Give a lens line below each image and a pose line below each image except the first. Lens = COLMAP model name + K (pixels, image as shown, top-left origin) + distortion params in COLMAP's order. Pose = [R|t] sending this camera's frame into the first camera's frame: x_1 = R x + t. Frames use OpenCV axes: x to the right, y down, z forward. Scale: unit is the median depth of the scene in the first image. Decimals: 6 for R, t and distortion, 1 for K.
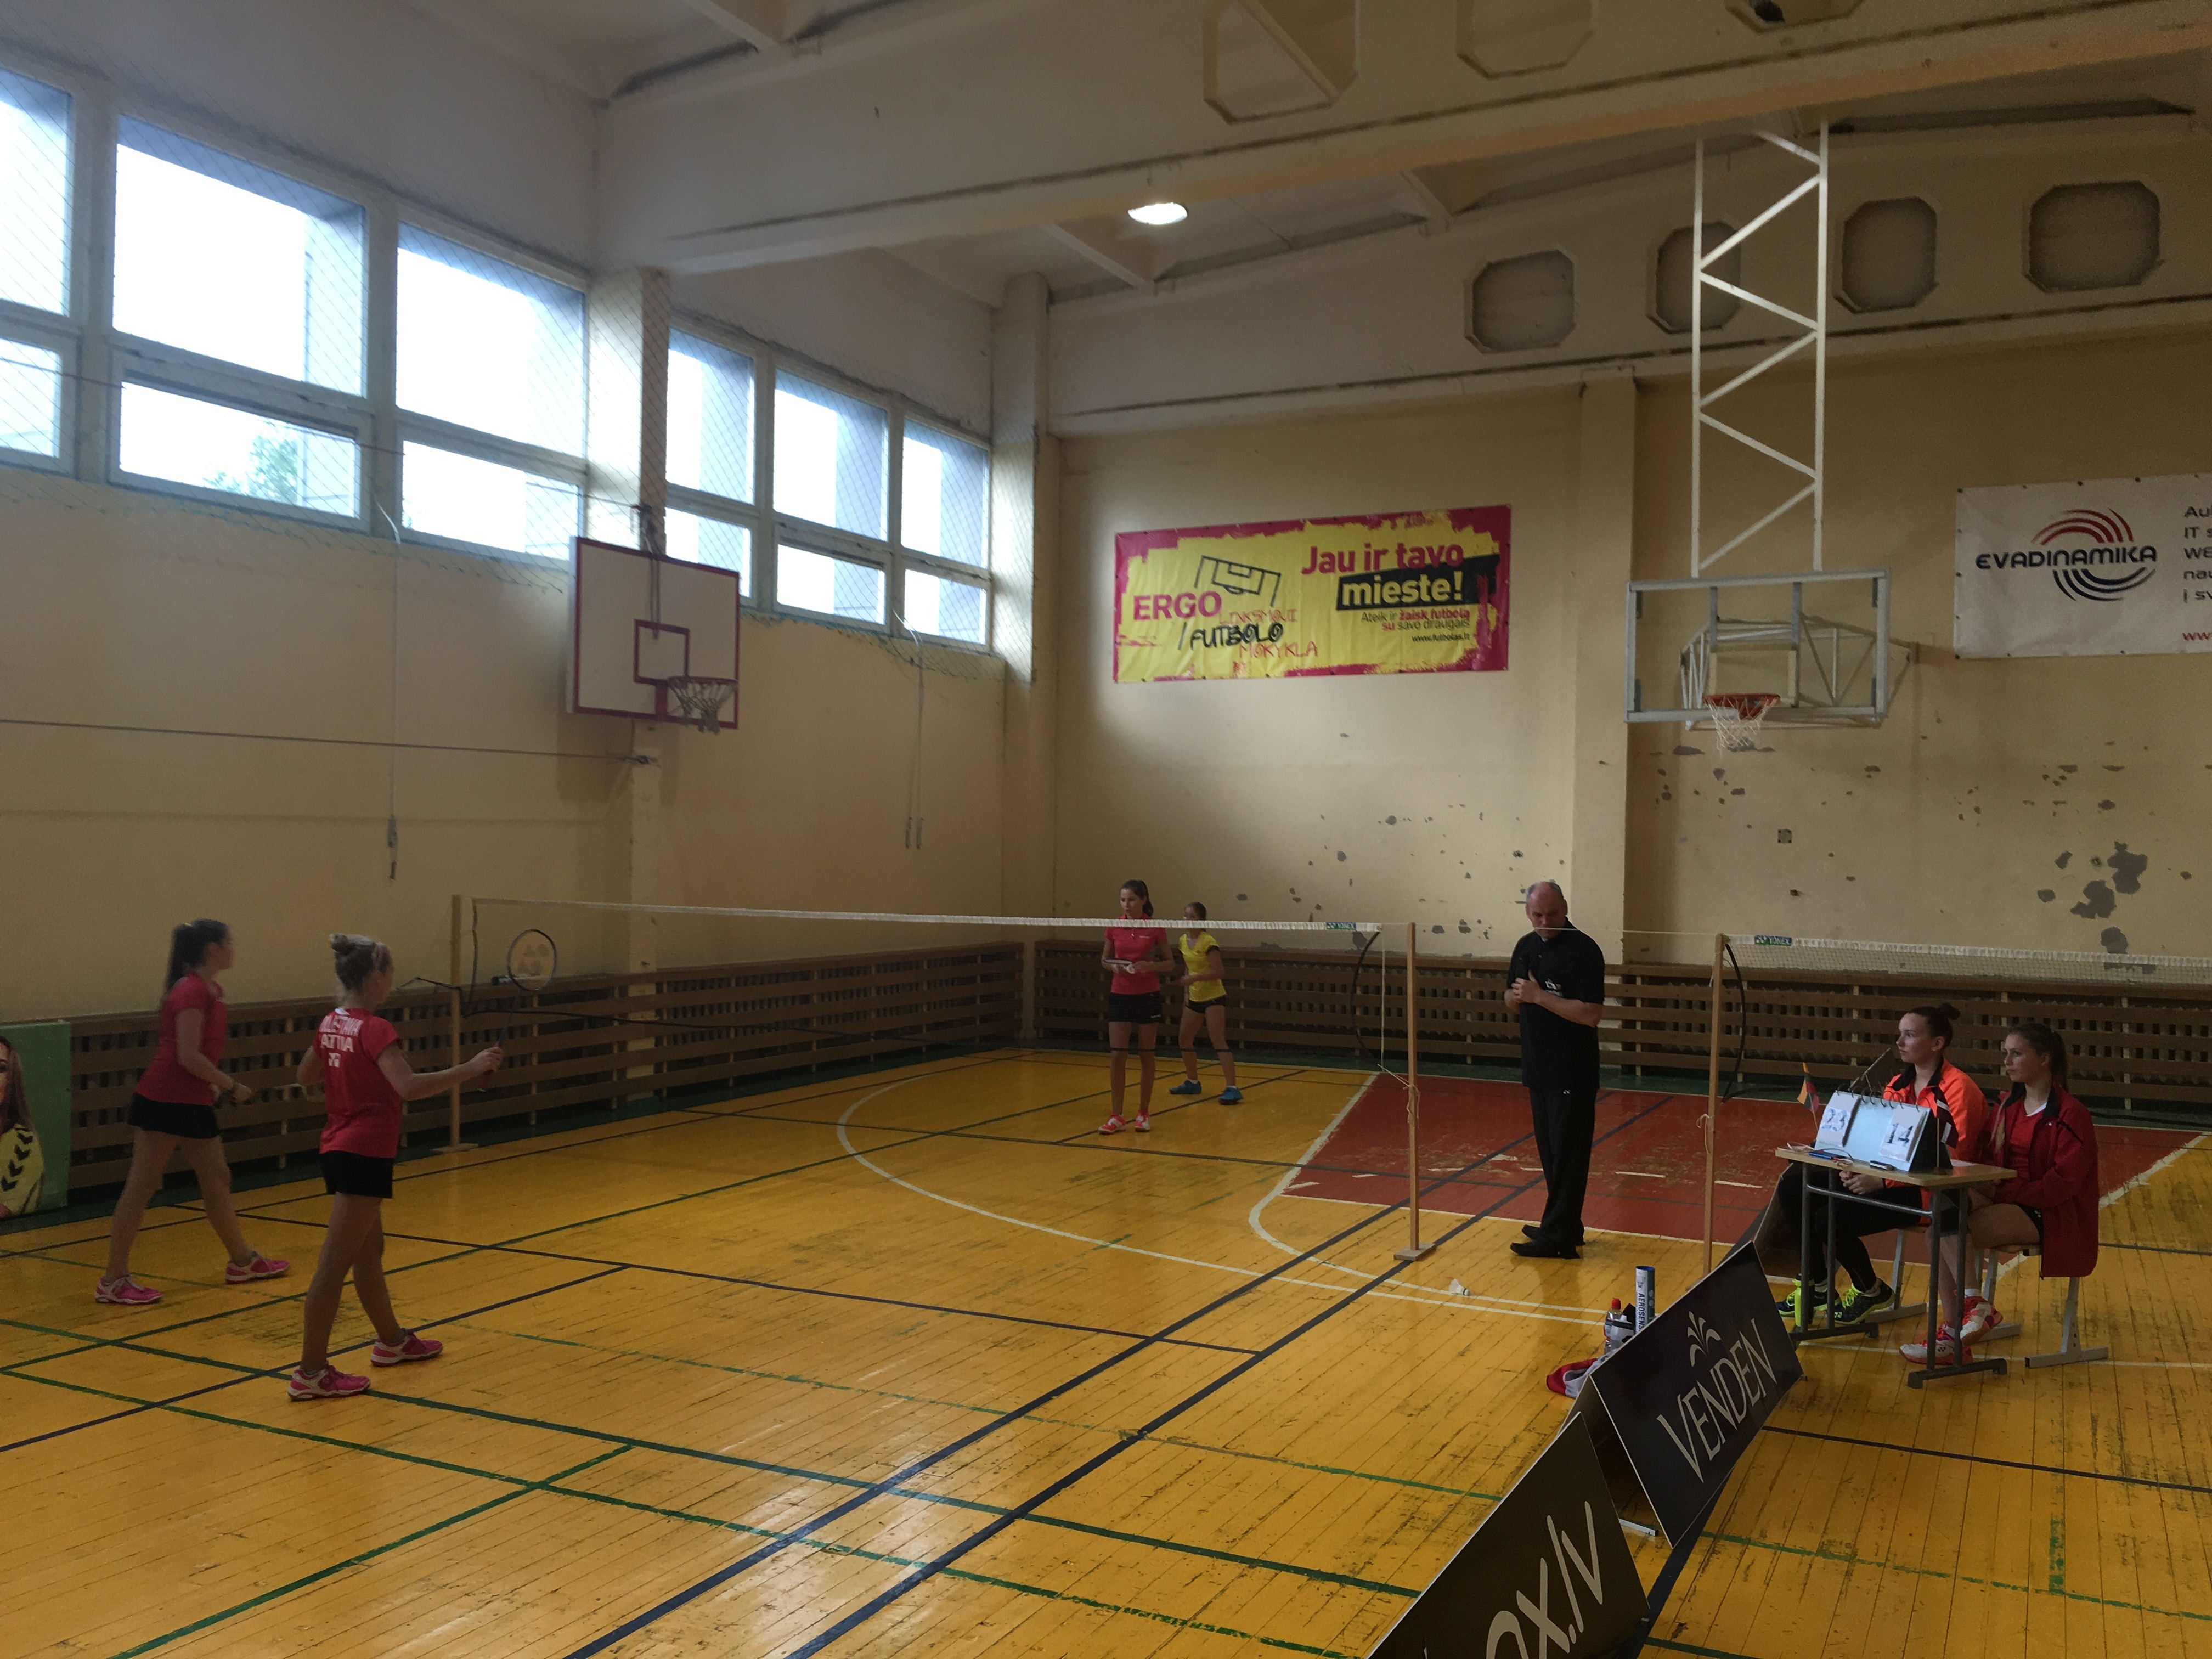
lens RADIAL K [[1888.2, 0, 1110.0], [0, 1888.2, 821.2], [0, 0, 1]] dist [0.075251, -0.118541]
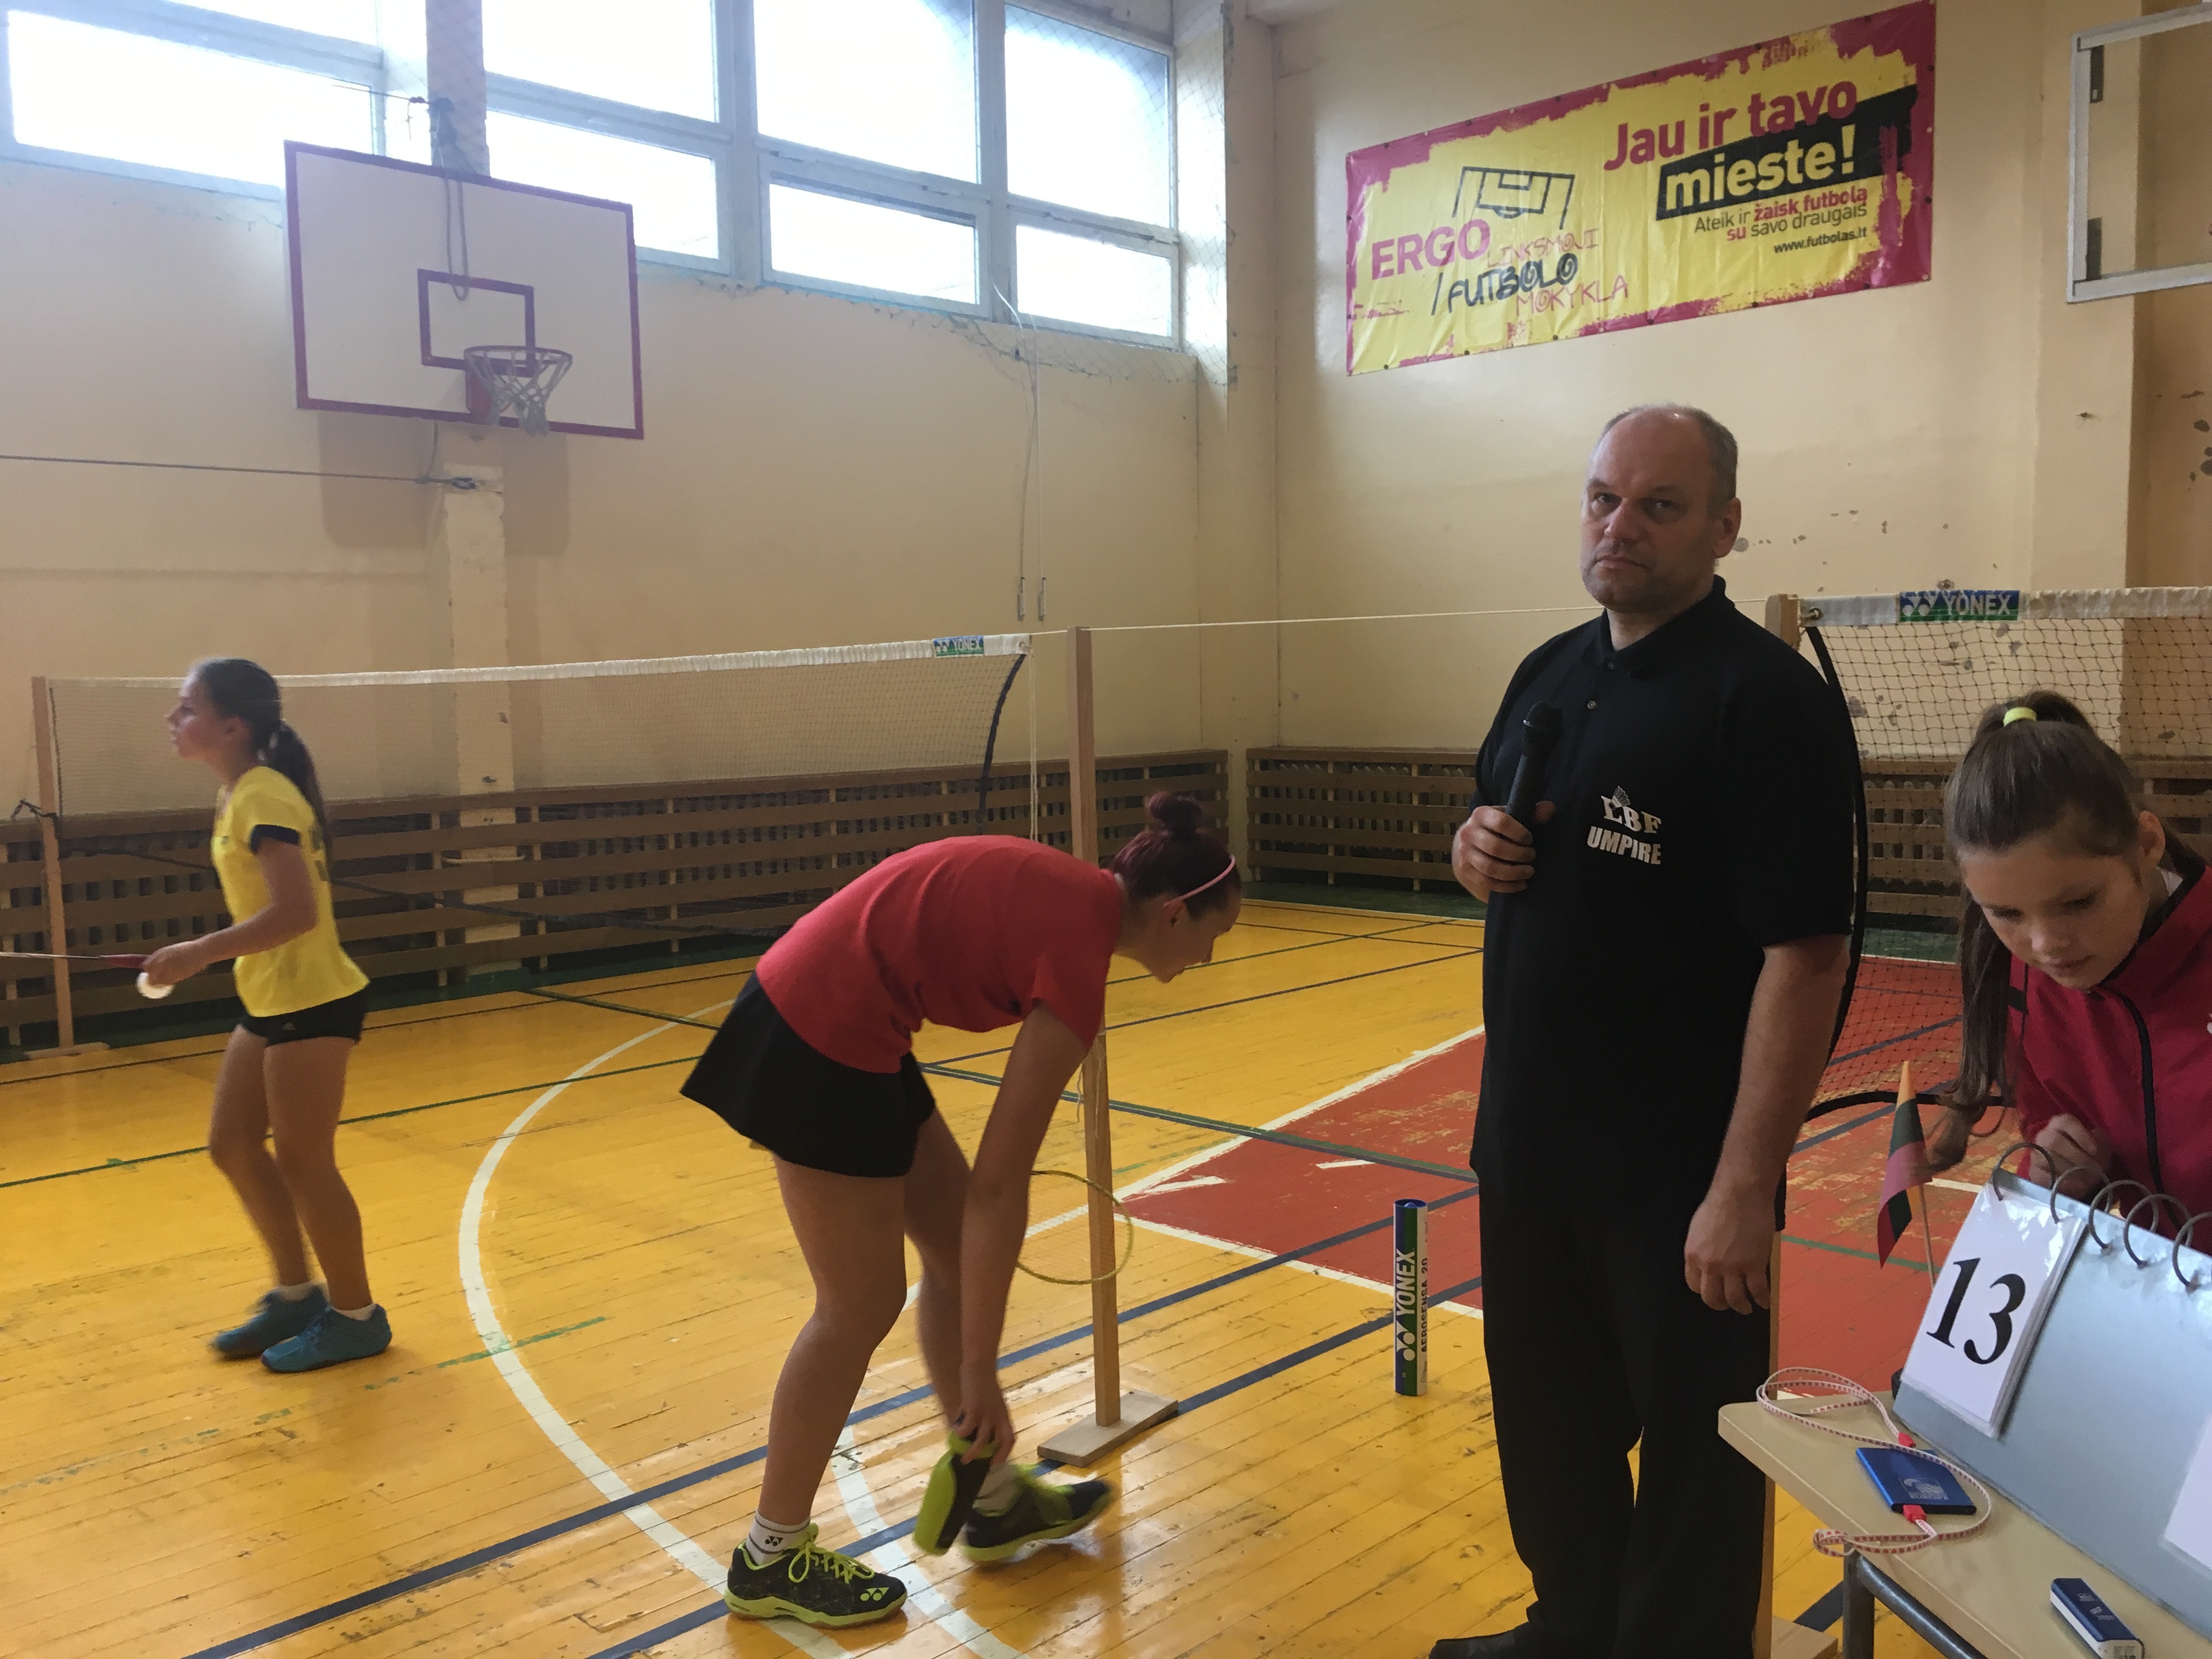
lens RADIAL K [[1888.2, 0, 1104.5], [0, 1888.2, 833.1], [0, 0, 1]] dist [0.075251, -0.118541]
pose [[0.948550, -0.006453, -0.316562, 0.156730], [0.036456, 0.995369, 0.088946, 0.033271], [0.314522, -0.095911, 0.944392, 0.335466]]
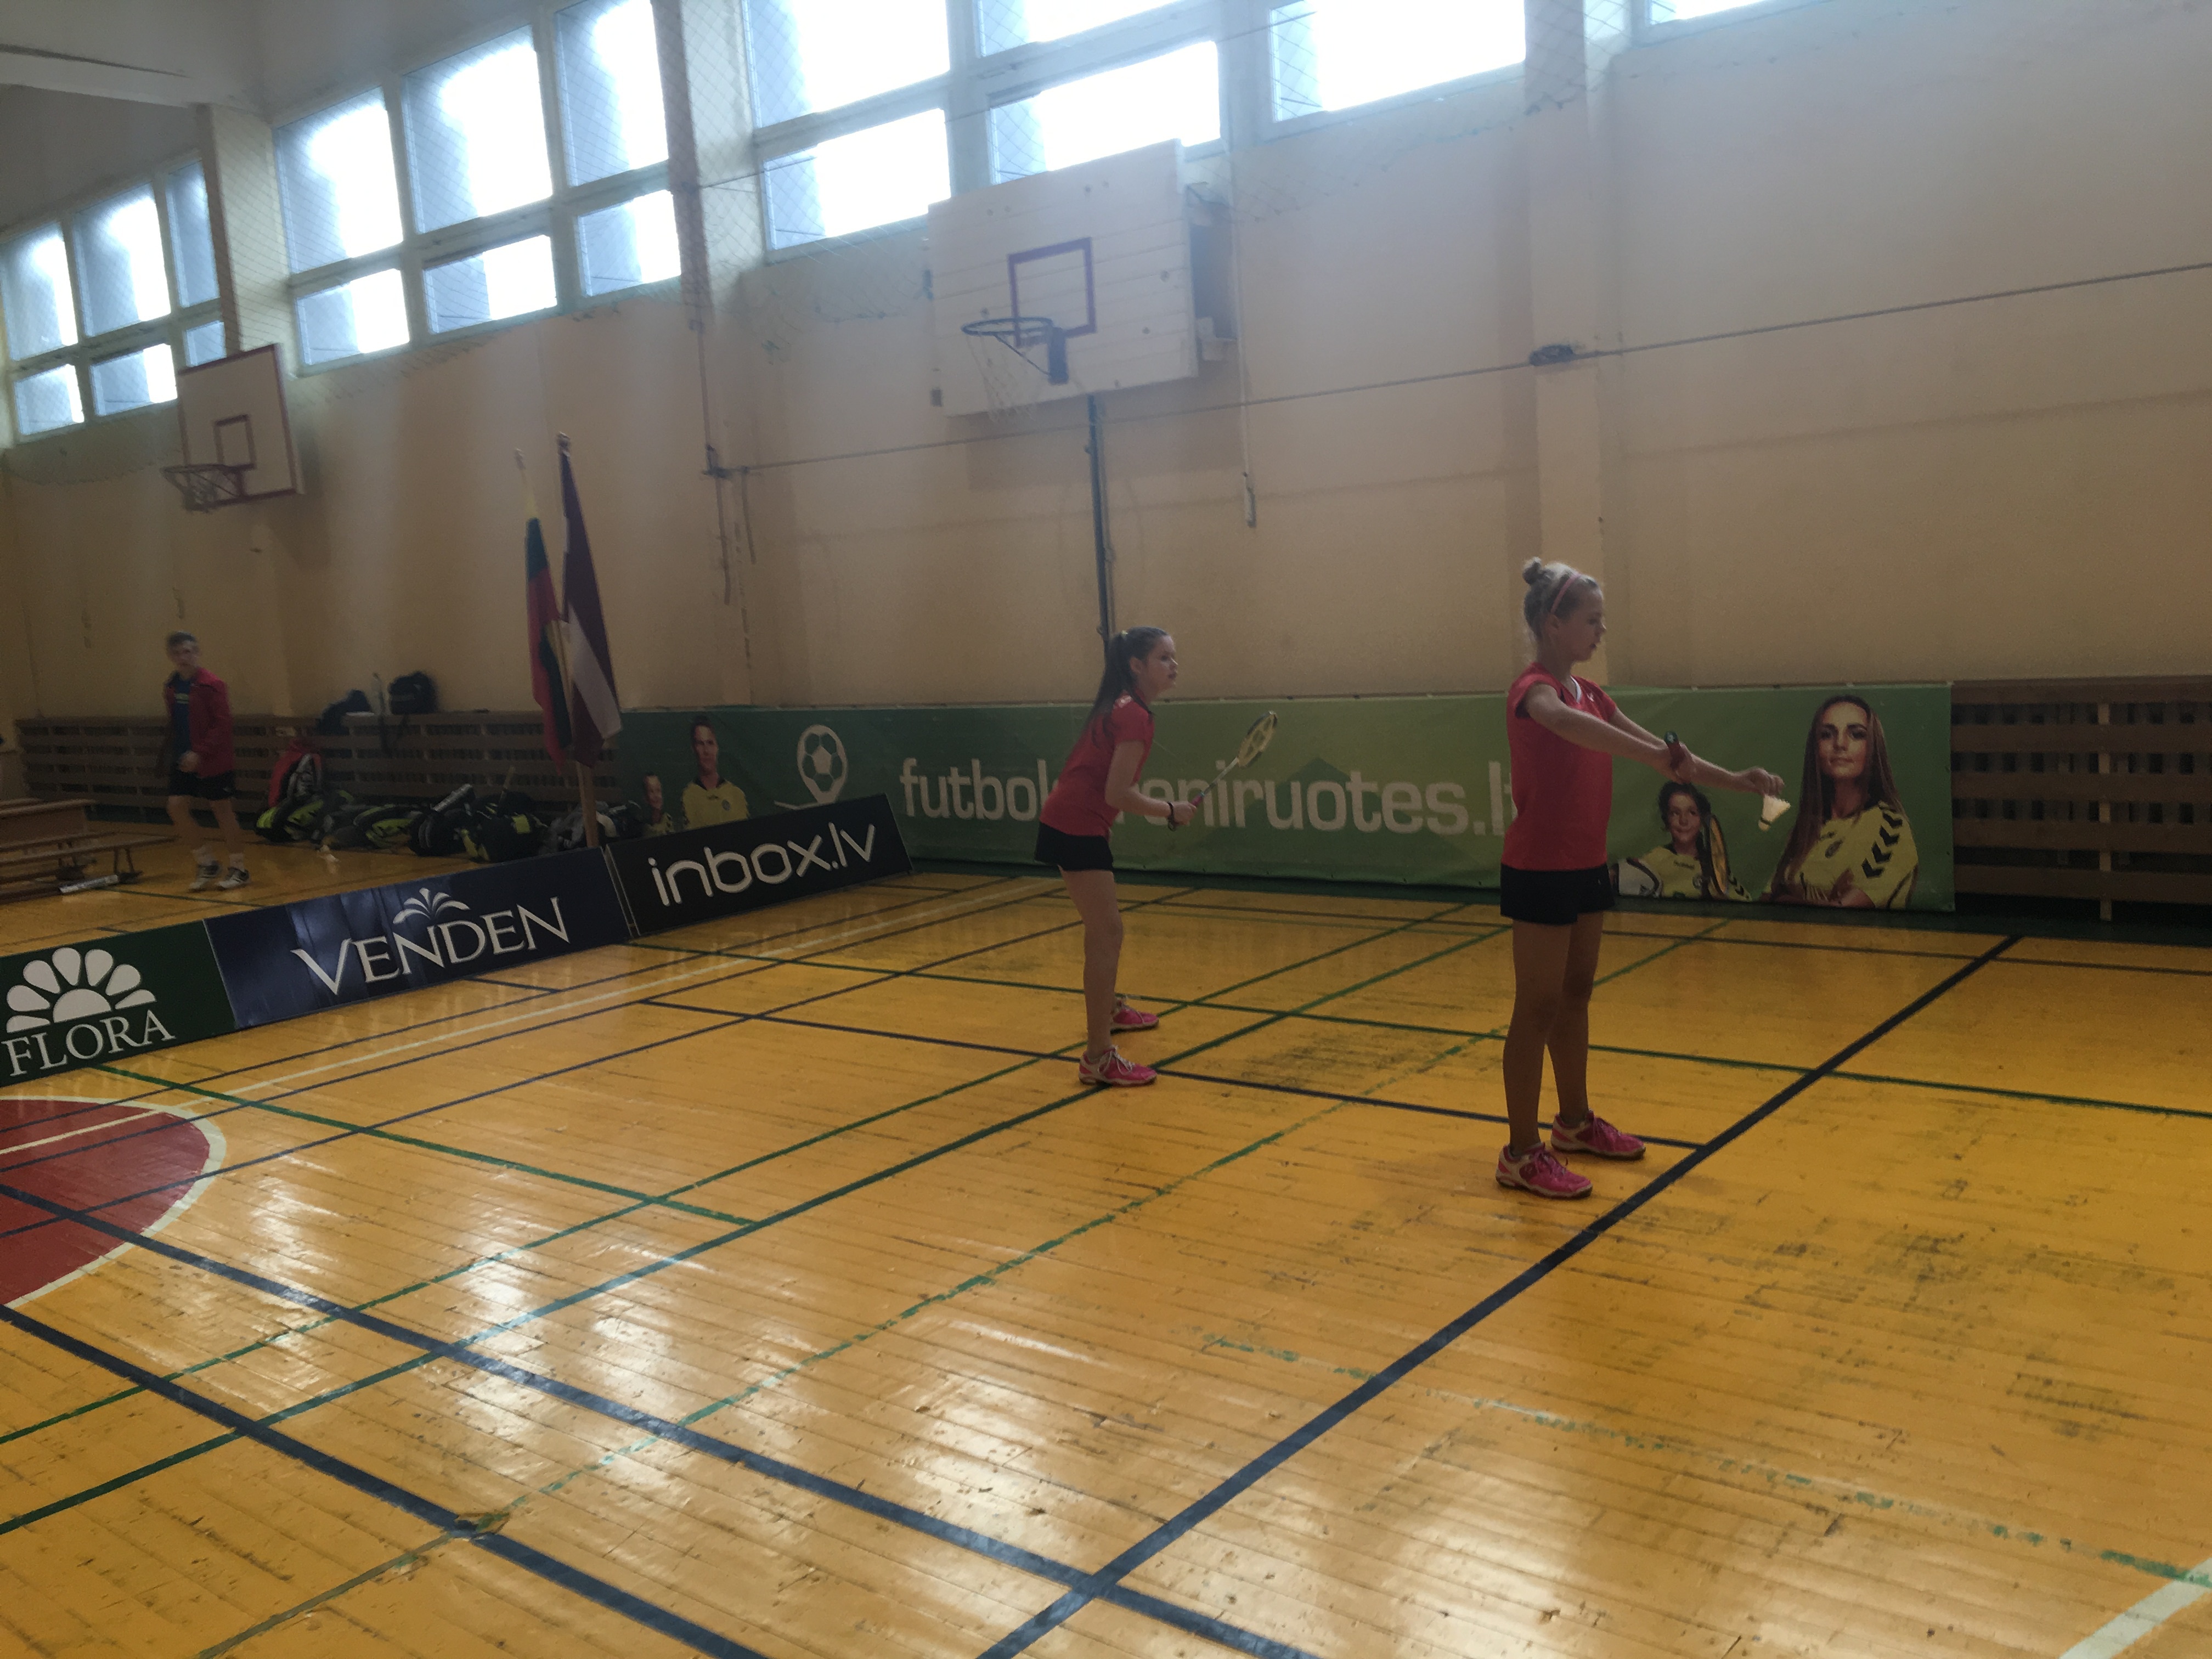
lens RADIAL K [[1888.2, 0, 1105.4], [0, 1888.2, 822.9], [0, 0, 1]] dist [0.075251, -0.118541]
pose [[-0.231142, 0.128647, -0.964377, 0.181297], [0.083615, 0.990179, 0.112048, 0.025314], [0.969320, -0.054737, -0.239629, 0.492105]]
